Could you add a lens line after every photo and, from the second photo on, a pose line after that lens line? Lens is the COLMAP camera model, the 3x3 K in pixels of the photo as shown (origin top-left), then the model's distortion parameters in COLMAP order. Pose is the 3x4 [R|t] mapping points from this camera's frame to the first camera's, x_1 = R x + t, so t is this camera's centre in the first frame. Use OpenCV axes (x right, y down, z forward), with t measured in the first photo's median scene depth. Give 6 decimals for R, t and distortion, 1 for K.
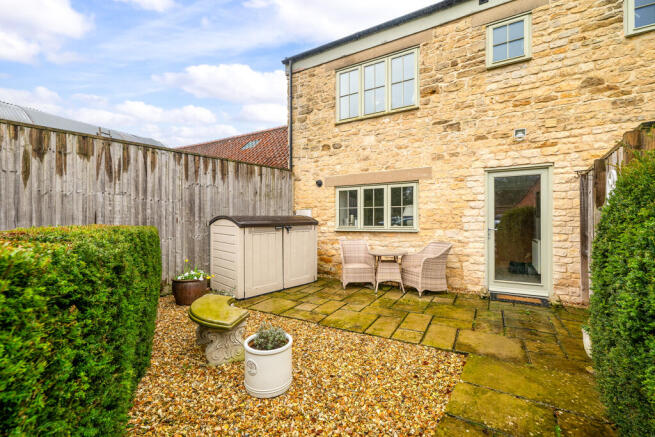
lens RADIAL K [[278.5, 0, 327.5], [0, 278.5, 218.5], [0, 0, 1]] dist [0.000708, 0.000057]
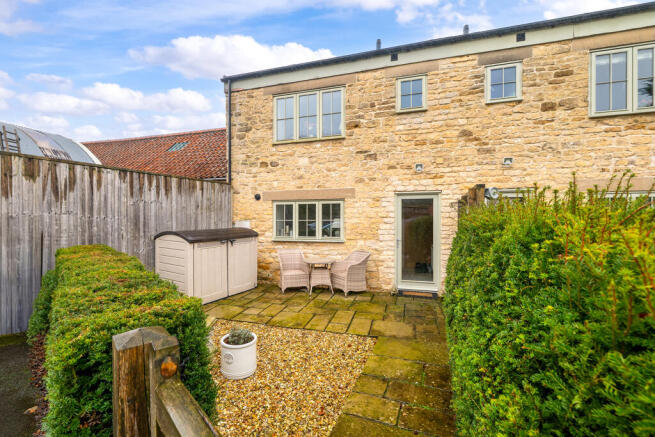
lens RADIAL K [[284.5, 0, 313.9], [0, 284.5, 217.4], [0, 0, 1]] dist [0.000116, 0.000086]
pose [[0.977795, 0.001480, 0.209558, -0.064579], [-0.001823, 0.999997, 0.001445, -0.066030], [-0.209555, -0.001795, 0.977795, -0.186302]]
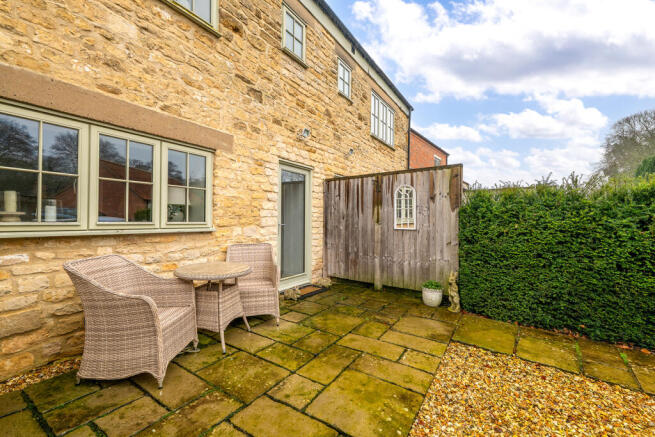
lens RADIAL K [[278.5, 0, 327.5], [0, 278.5, 218.5], [0, 0, 1]] dist [0.000708, 0.000057]
pose [[0.057693, 0.010318, 0.998281, -0.330027], [-0.017697, 0.999800, -0.009311, 0.023872], [-0.998178, -0.017129, 0.057864, 0.797785]]
